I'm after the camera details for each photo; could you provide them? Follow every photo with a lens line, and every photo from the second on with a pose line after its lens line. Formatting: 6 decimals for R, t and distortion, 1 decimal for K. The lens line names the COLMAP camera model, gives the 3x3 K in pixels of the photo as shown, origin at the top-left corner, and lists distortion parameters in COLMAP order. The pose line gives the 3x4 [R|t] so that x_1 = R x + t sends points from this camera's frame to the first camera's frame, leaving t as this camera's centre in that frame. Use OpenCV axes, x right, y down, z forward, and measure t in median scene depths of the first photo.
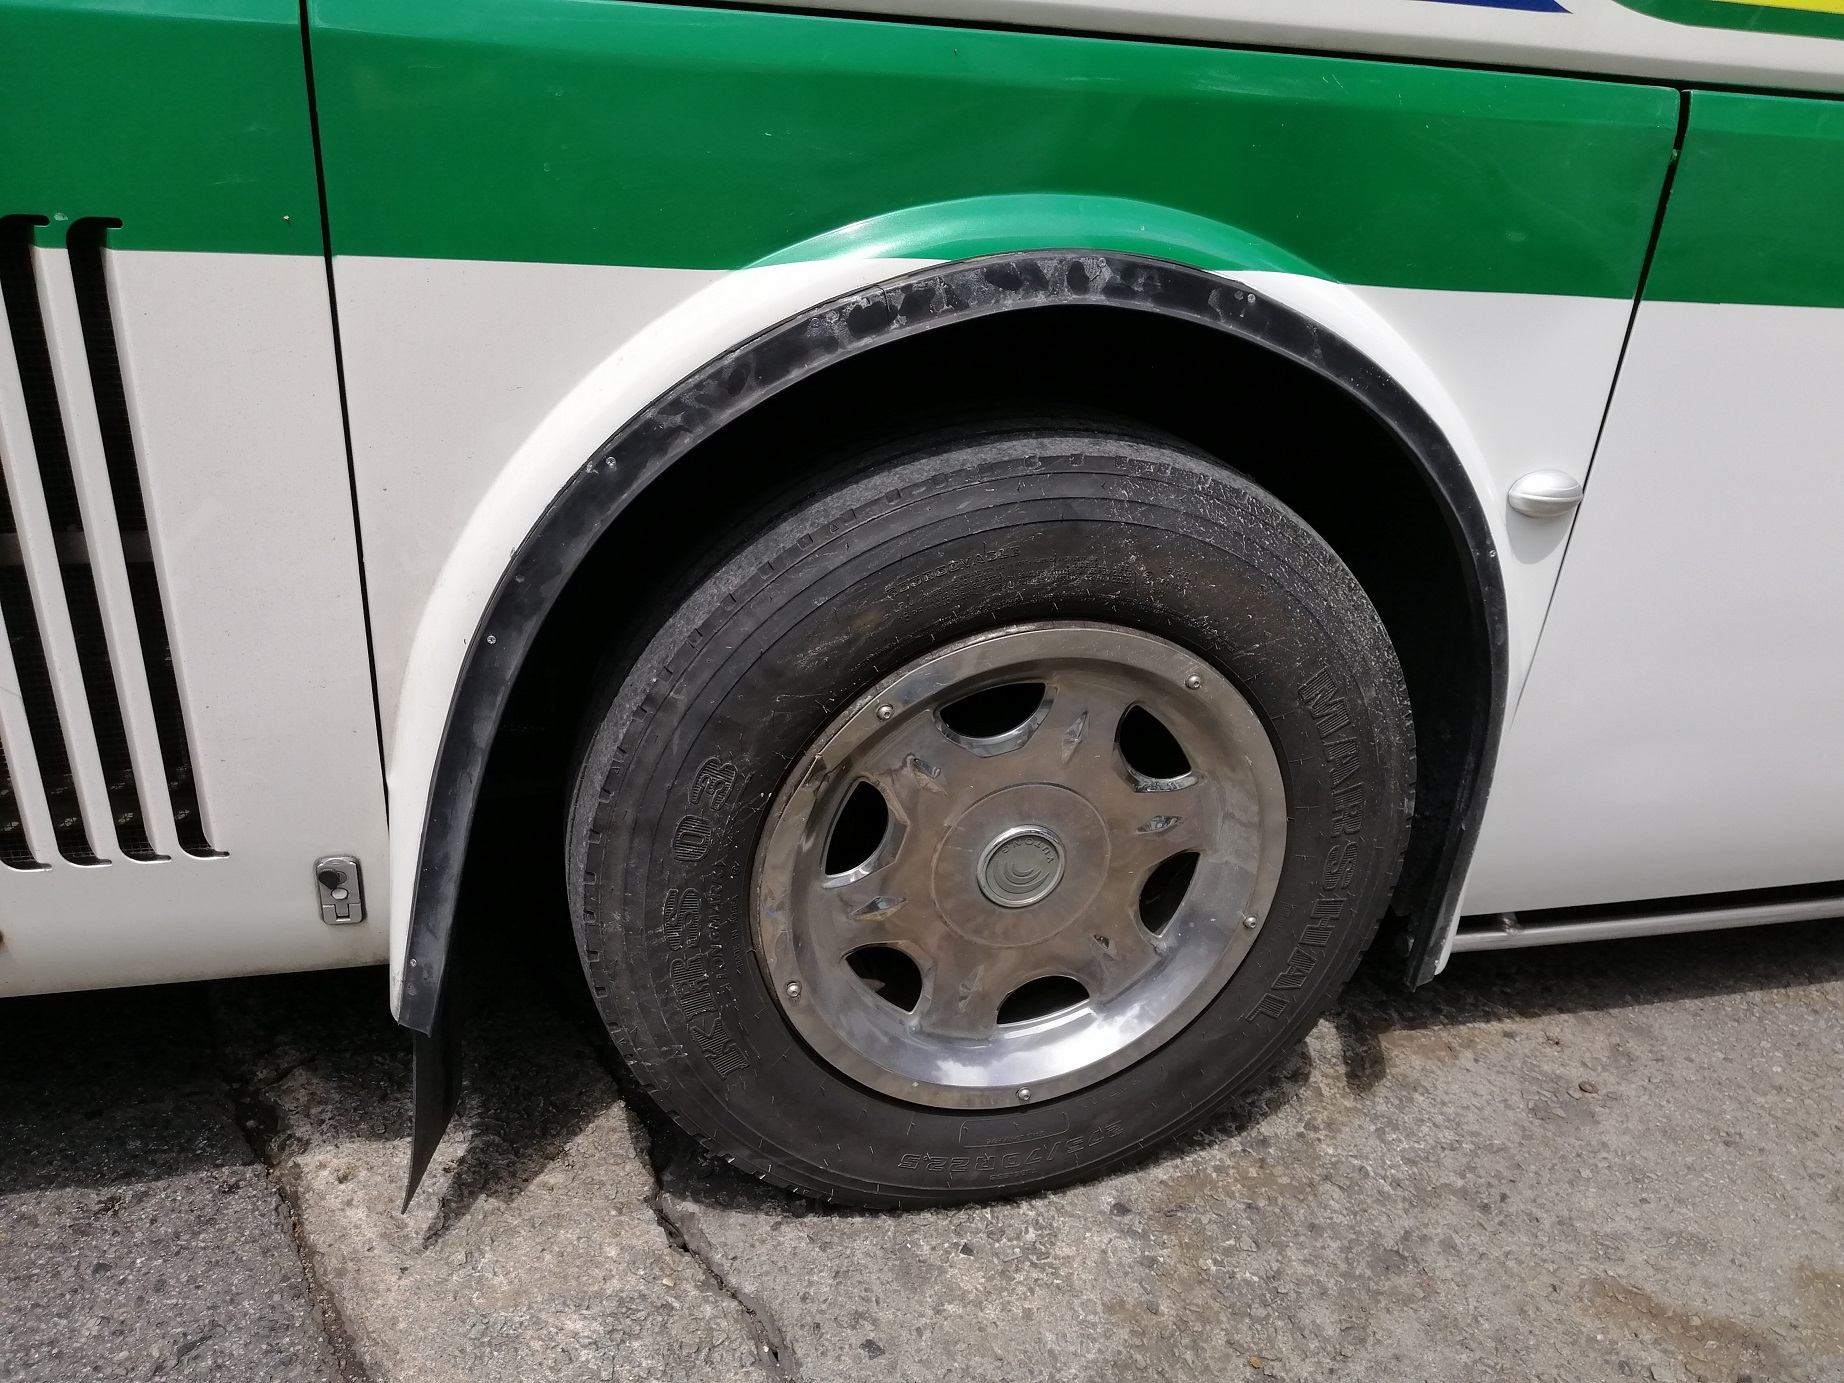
lens RADIAL K [[1379.5, 0, 922.0], [0, 1379.5, 691.5], [0, 0, 1]] dist [0.082190, -0.141435]
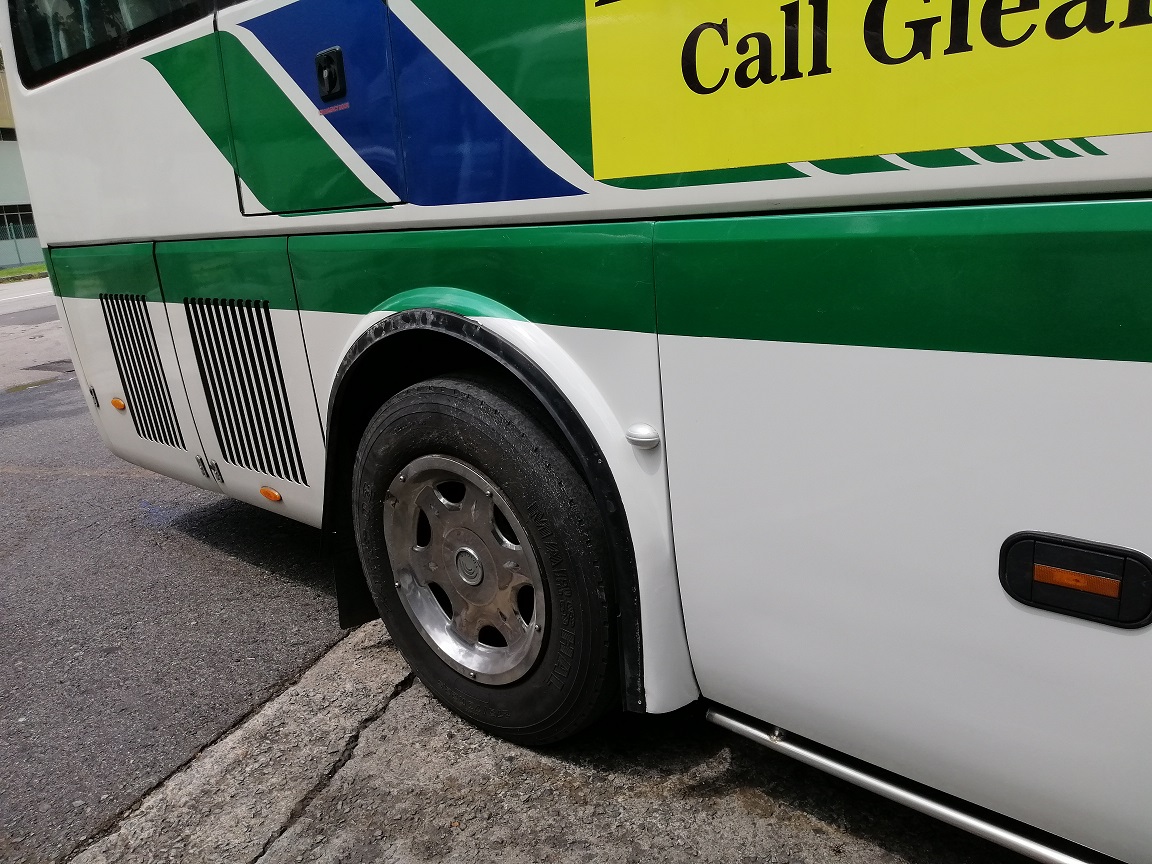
lens RADIAL K [[861.8, 0, 576.0], [0, 861.8, 432.0], [0, 0, 1]] dist [0.082190, -0.141435]
pose [[0.546054, 0.119692, -0.829156, 1.467219], [-0.231965, 0.972646, -0.012359, -0.124110], [0.804996, 0.199084, 0.558881, 0.330835]]
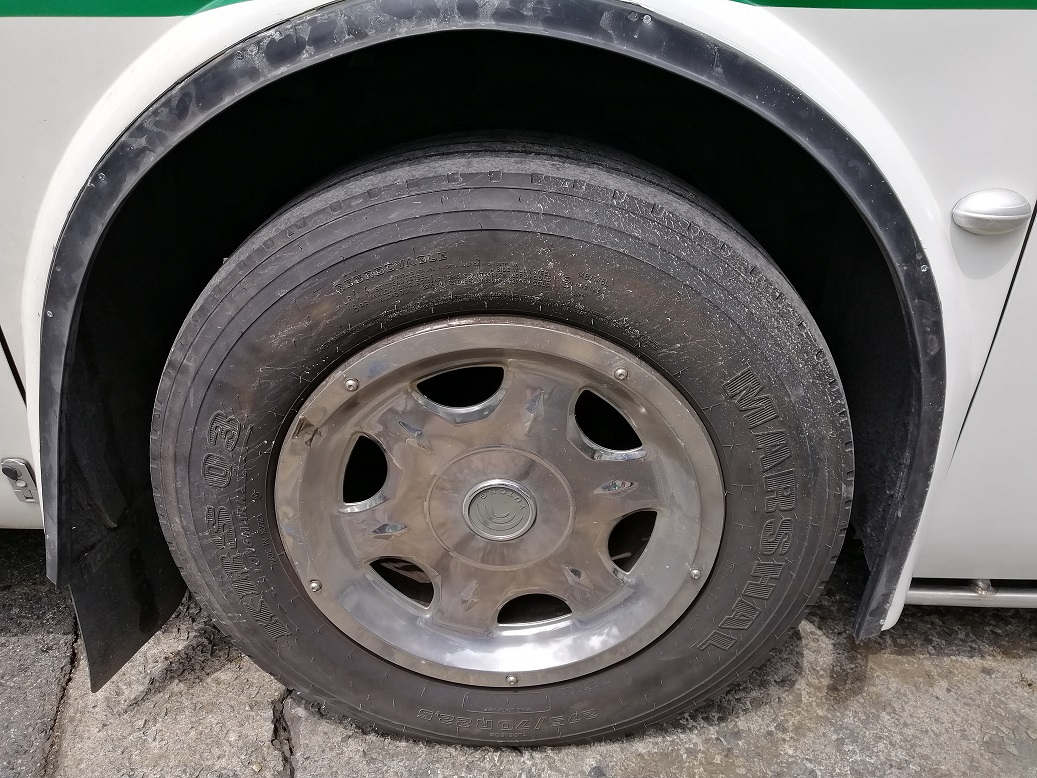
lens RADIAL K [[791.3, 0, 515.4], [0, 791.3, 392.0], [0, 0, 1]] dist [0.046603, -0.066890]
pose [[0.957377, 0.067542, -0.280833, 0.311053], [-0.049606, 0.996278, 0.070500, -0.035519], [0.284550, -0.053564, 0.957164, 0.353074]]
